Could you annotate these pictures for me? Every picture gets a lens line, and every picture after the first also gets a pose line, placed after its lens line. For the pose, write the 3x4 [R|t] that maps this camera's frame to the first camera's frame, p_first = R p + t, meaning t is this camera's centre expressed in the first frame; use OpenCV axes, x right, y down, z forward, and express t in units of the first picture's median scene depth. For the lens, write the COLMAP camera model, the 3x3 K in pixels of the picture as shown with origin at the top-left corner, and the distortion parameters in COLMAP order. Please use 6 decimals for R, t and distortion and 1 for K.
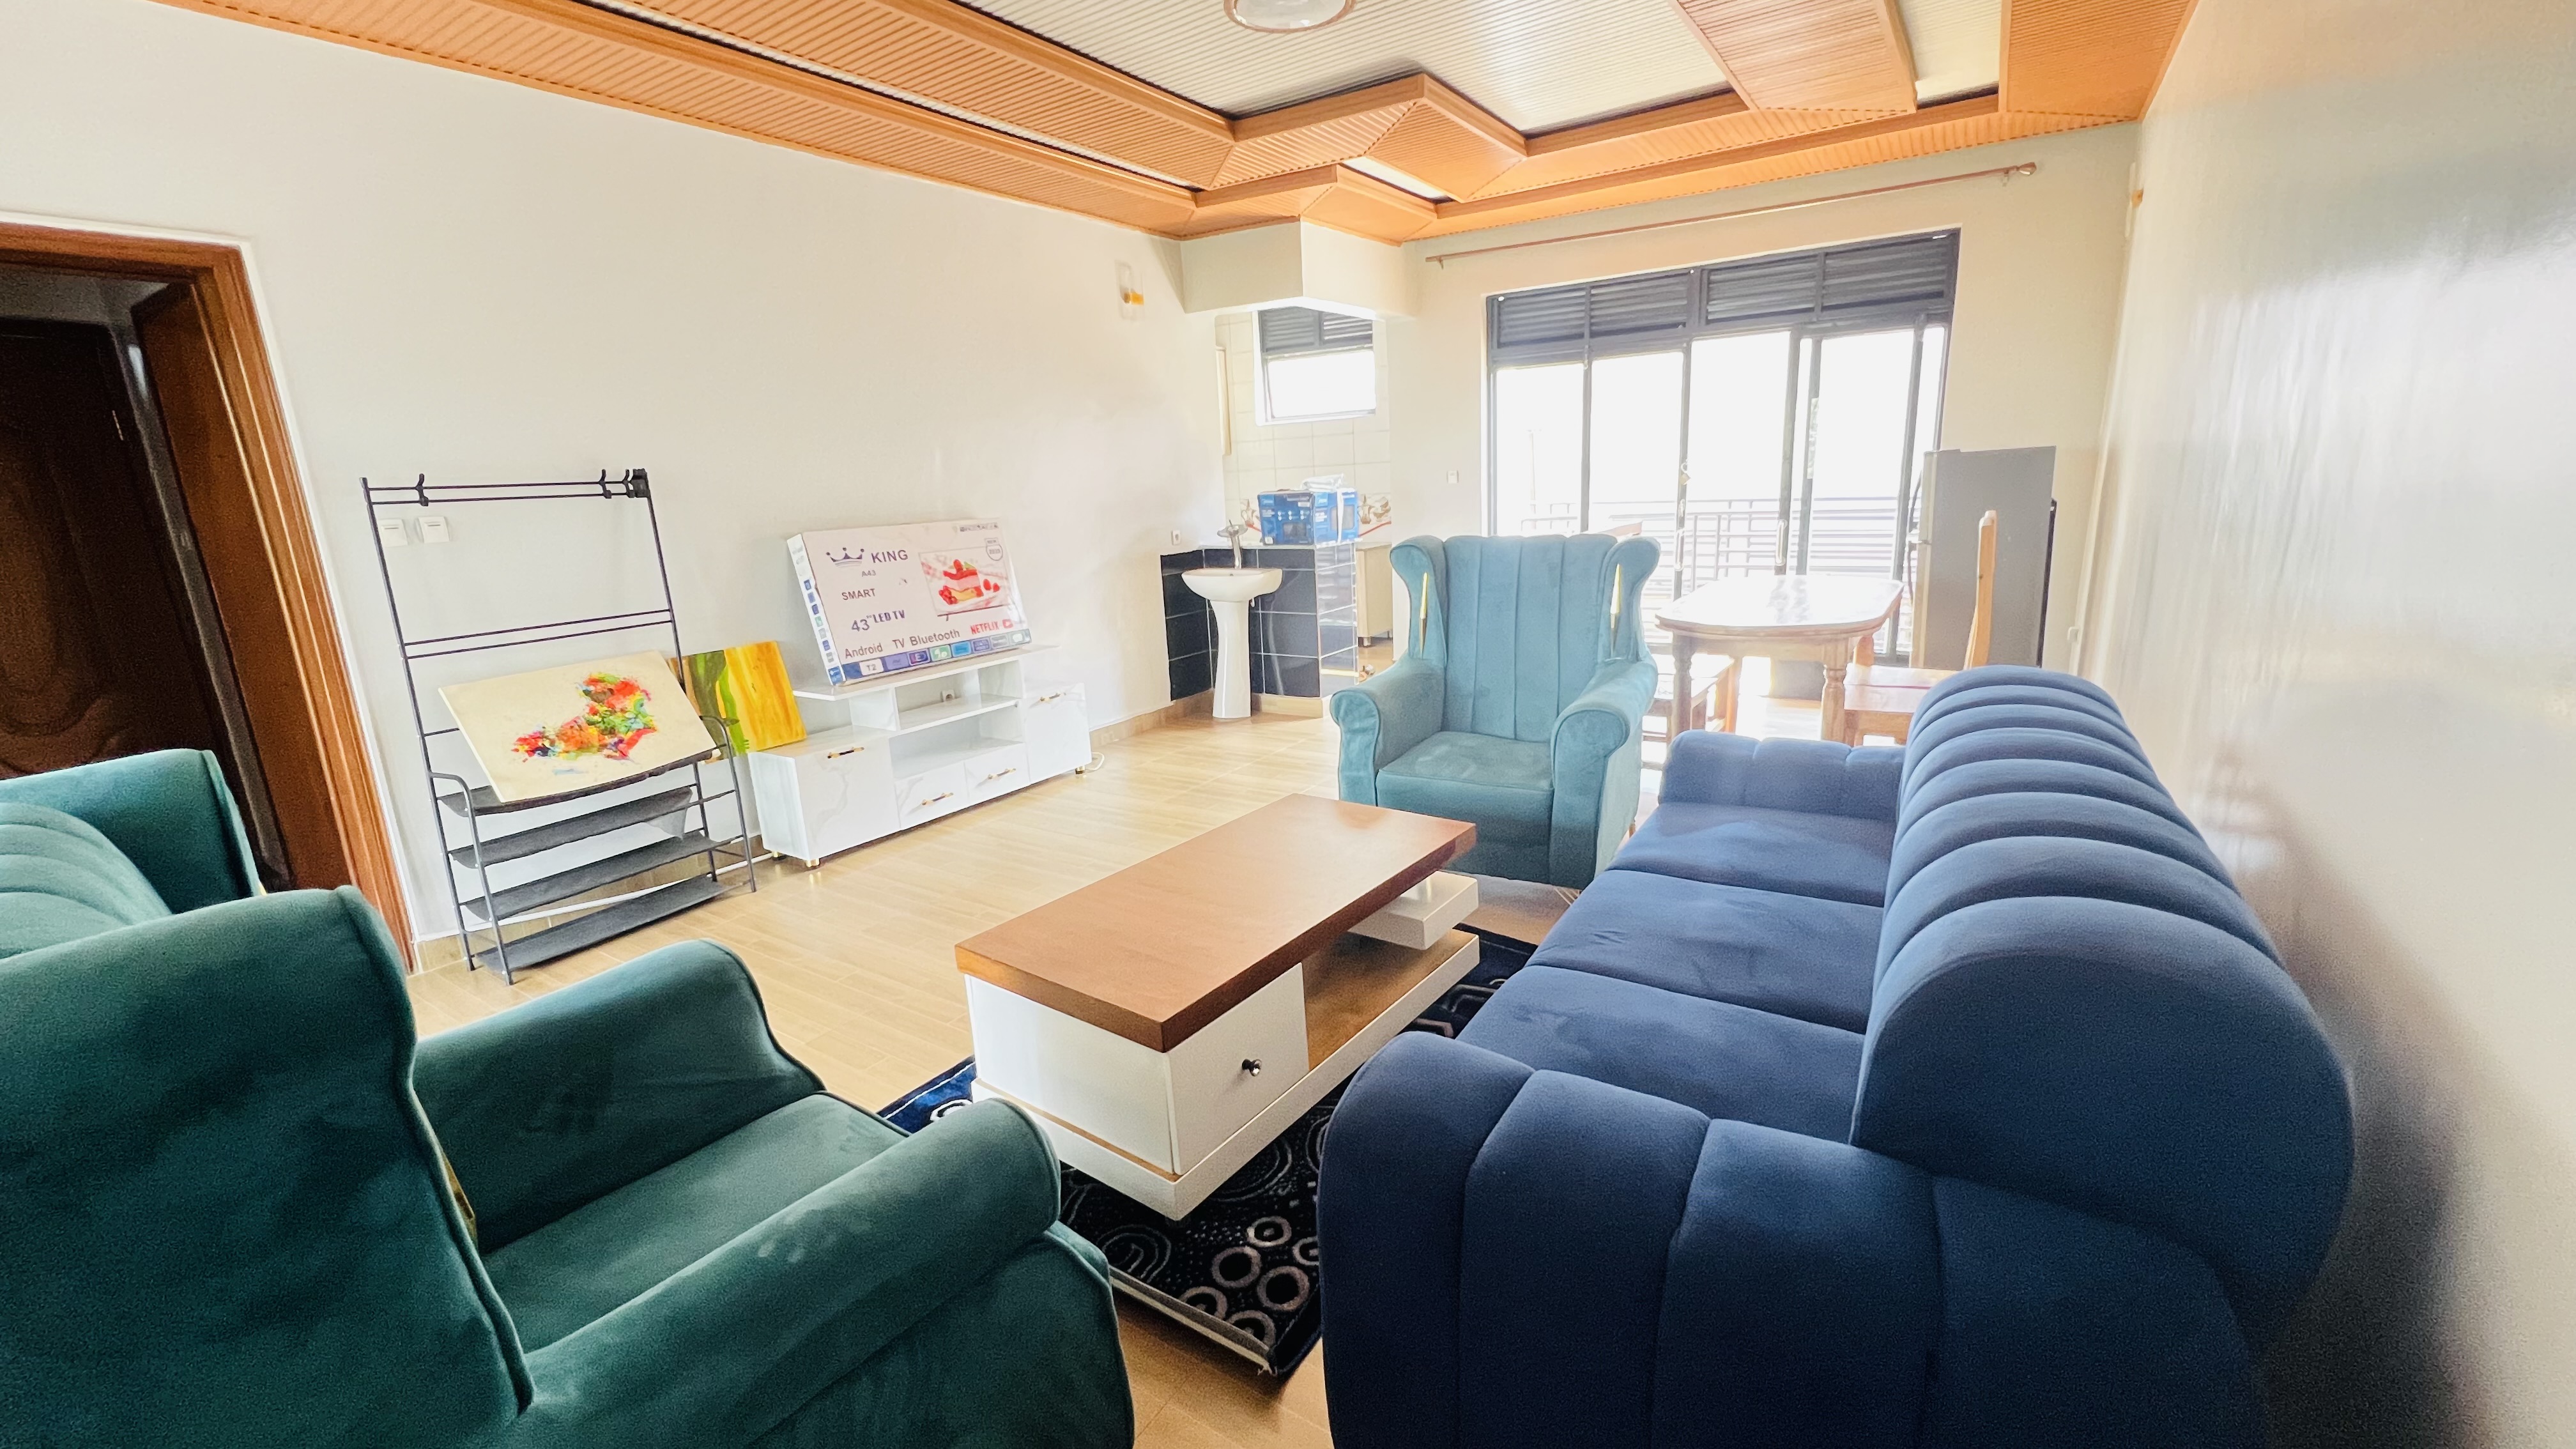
lens RADIAL K [[1027.6, 0, 1286.5], [0, 1027.6, 715.1], [0, 0, 1]] dist [0.002629, -0.000223]
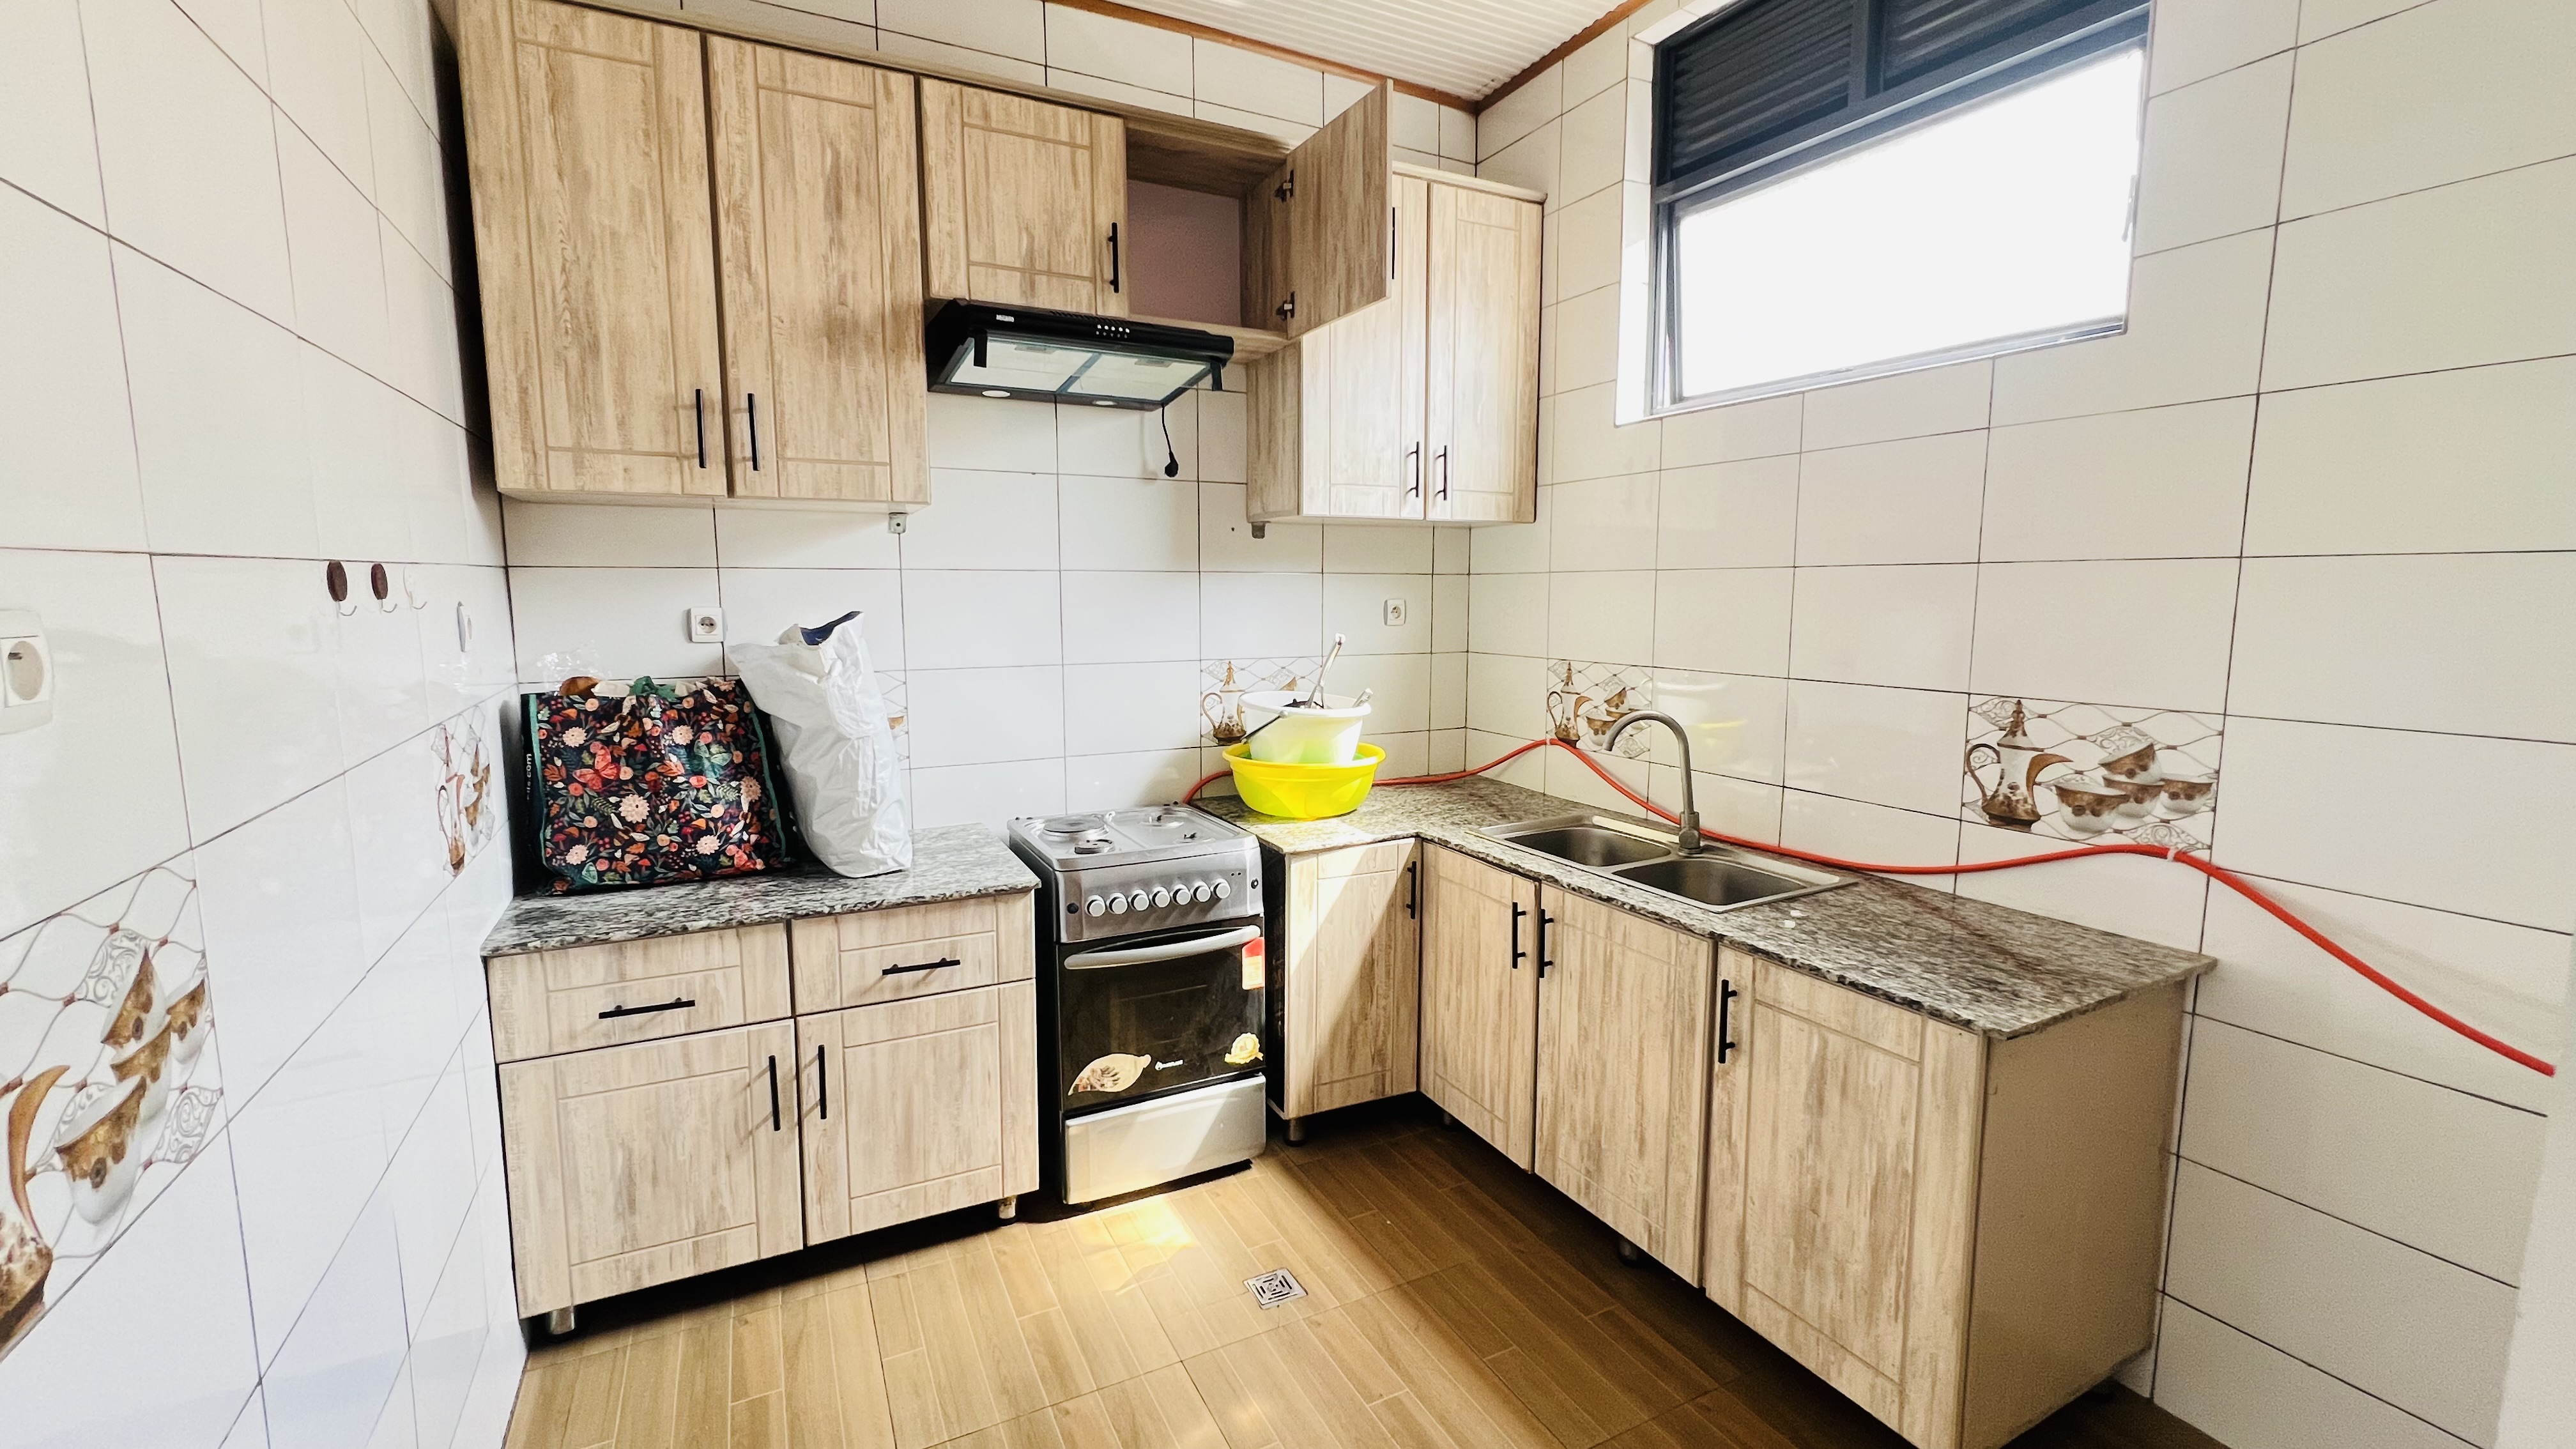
lens RADIAL K [[1071.9, 0, 1293.8], [0, 1071.9, 733.3], [0, 0, 1]] dist [-0.002812, -0.000586]
pose [[0.877876, 0.113450, -0.465256, 0.047259], [-0.153788, 0.986861, -0.049538, -0.171855], [0.453523, 0.115039, 0.883789, 0.727713]]
